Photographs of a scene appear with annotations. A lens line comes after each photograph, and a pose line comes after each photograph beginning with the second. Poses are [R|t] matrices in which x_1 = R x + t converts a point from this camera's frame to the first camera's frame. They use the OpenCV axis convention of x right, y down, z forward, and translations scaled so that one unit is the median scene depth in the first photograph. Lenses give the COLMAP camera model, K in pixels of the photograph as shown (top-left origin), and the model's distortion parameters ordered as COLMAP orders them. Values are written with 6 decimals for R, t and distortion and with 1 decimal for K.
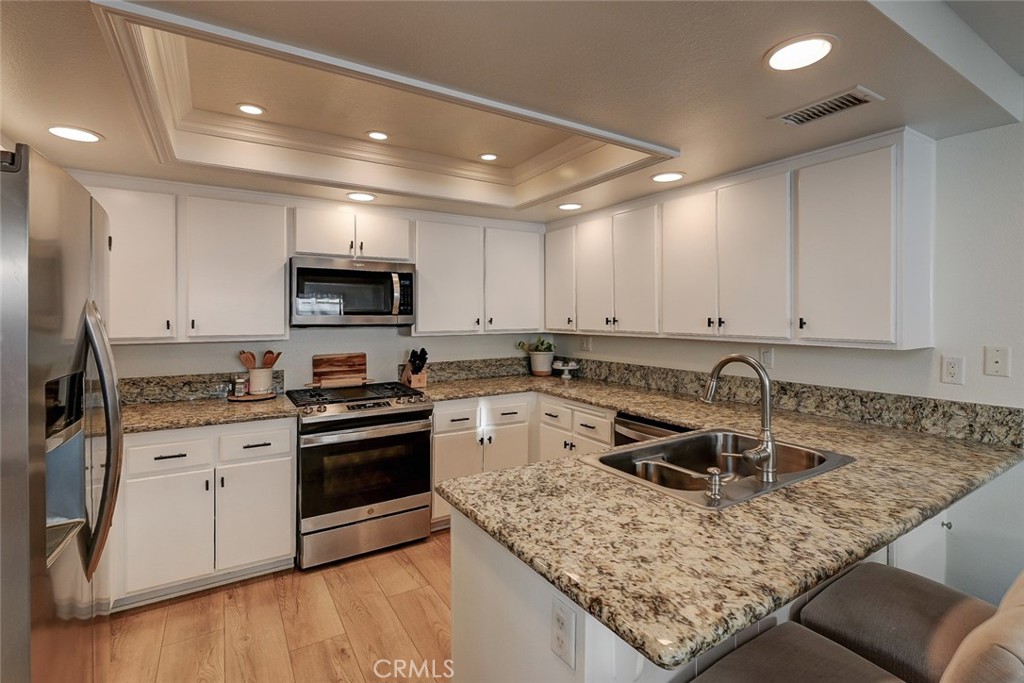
lens RADIAL K [[469.6, 0, 515.3], [0, 469.6, 319.5], [0, 0, 1]] dist [0.003033, -0.000322]
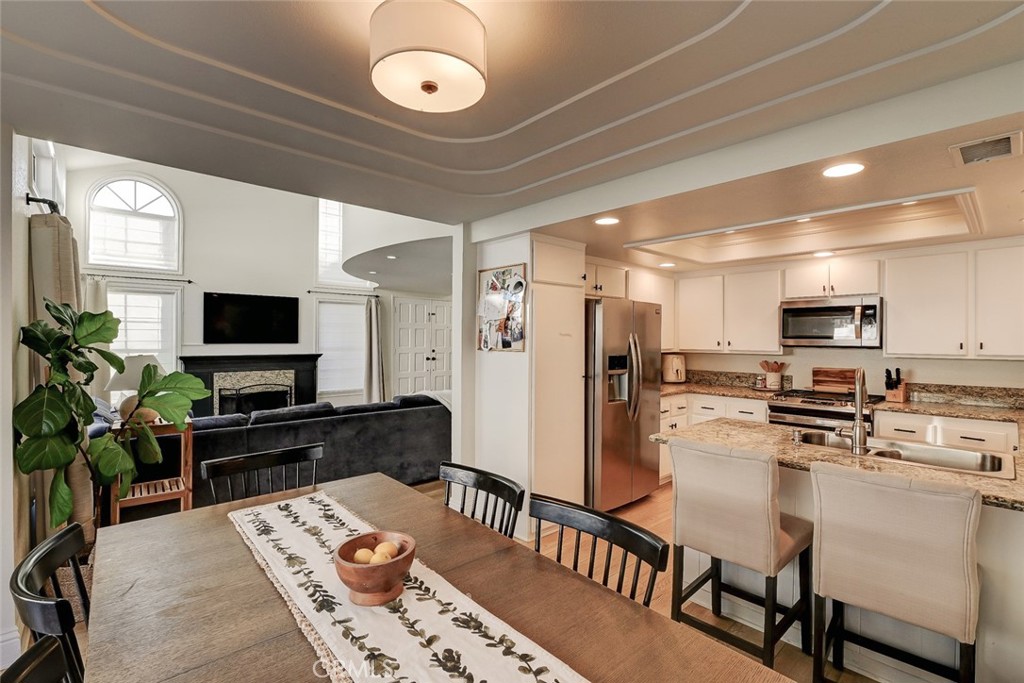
lens RADIAL K [[459.9, 0, 512.0], [0, 459.9, 341.5], [0, 0, 1]] dist [-0.016144, -0.000184]
pose [[0.172729, 0.007439, -0.984941, 0.800605], [-0.010464, 0.999929, 0.005717, -0.001453], [0.984914, 0.009319, 0.172794, -0.143716]]
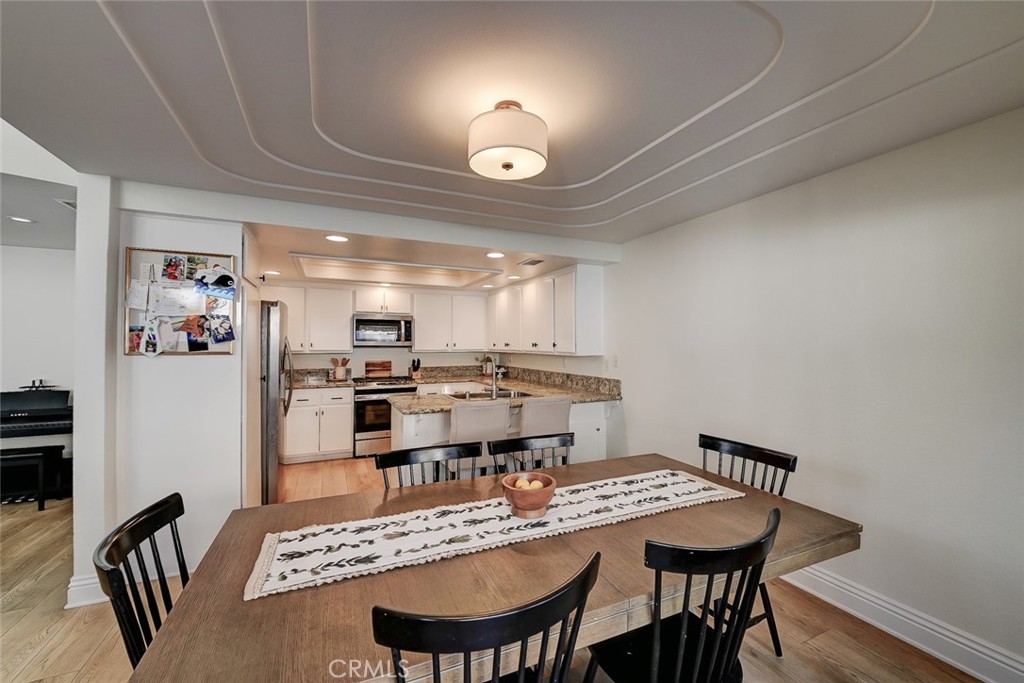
lens RADIAL K [[408.4, 0, 512.0], [0, 408.4, 341.5], [0, 0, 1]] dist [-0.001795, -0.000127]
pose [[0.990453, 0.001450, -0.137843, 0.455777], [-0.003096, 0.999926, -0.011723, 0.009223], [0.137816, 0.012038, 0.990385, -0.684956]]
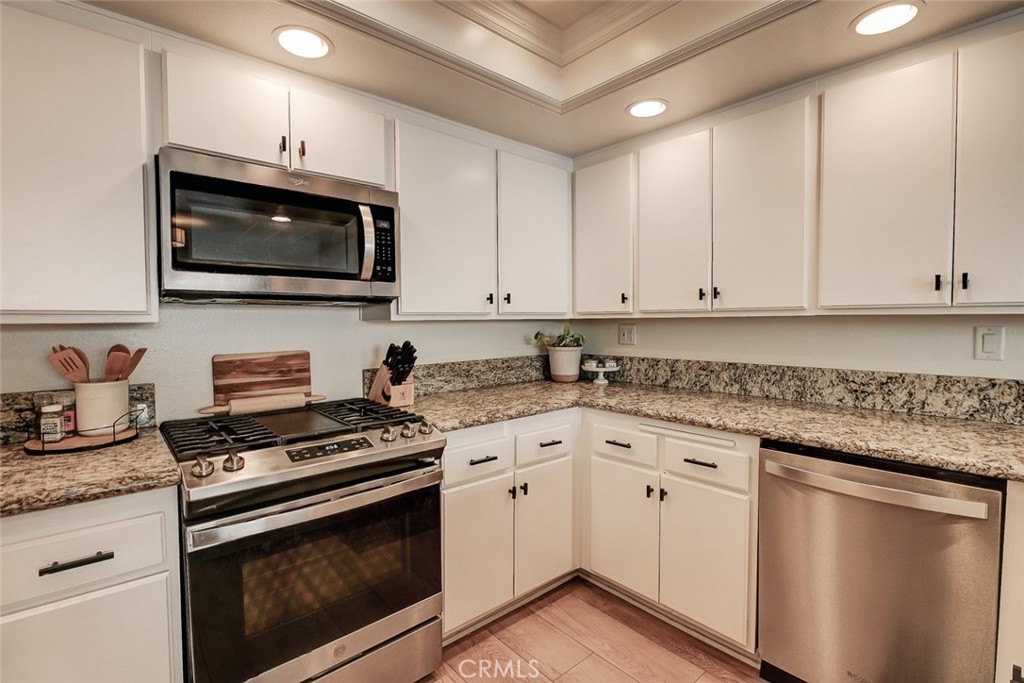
lens RADIAL K [[474.6, 0, 499.4], [0, 474.6, 341.6], [0, 0, 1]] dist [-0.004143, -0.000664]
pose [[0.991145, -0.013856, 0.132060, -0.173072], [0.008862, 0.999226, 0.038330, 0.042331], [-0.132489, -0.036820, 0.990500, 0.412418]]
